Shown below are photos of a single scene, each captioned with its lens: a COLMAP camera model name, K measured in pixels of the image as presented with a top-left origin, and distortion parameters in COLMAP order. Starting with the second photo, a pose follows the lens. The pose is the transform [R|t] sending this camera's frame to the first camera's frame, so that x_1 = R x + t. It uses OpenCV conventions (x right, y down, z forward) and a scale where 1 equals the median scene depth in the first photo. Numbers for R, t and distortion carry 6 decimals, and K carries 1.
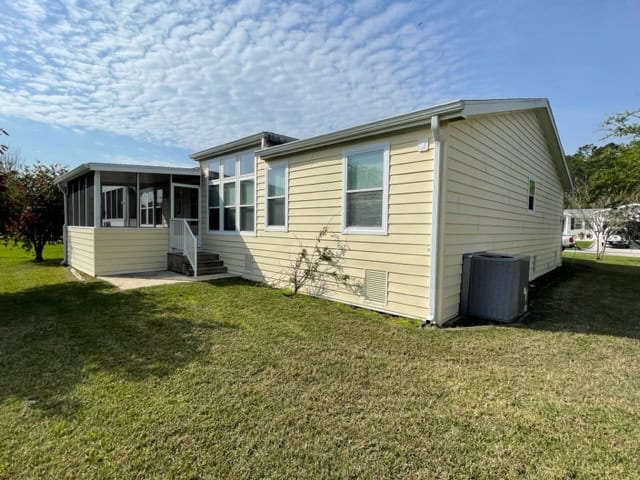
lens RADIAL K [[321.2, 0, 319.1], [0, 321.2, 241.2], [0, 0, 1]] dist [-0.014675, 0.000407]
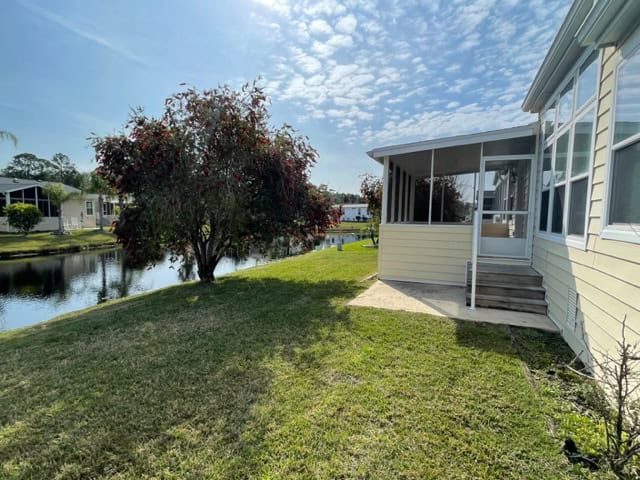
lens RADIAL K [[321.2, 0, 317.5], [0, 321.2, 237.9], [0, 0, 1]] dist [-0.014675, 0.000407]
pose [[0.320395, 0.059299, -0.945426, 0.061820], [-0.055626, 0.997494, 0.043713, -0.025374], [0.945650, 0.038585, 0.322890, 0.483037]]
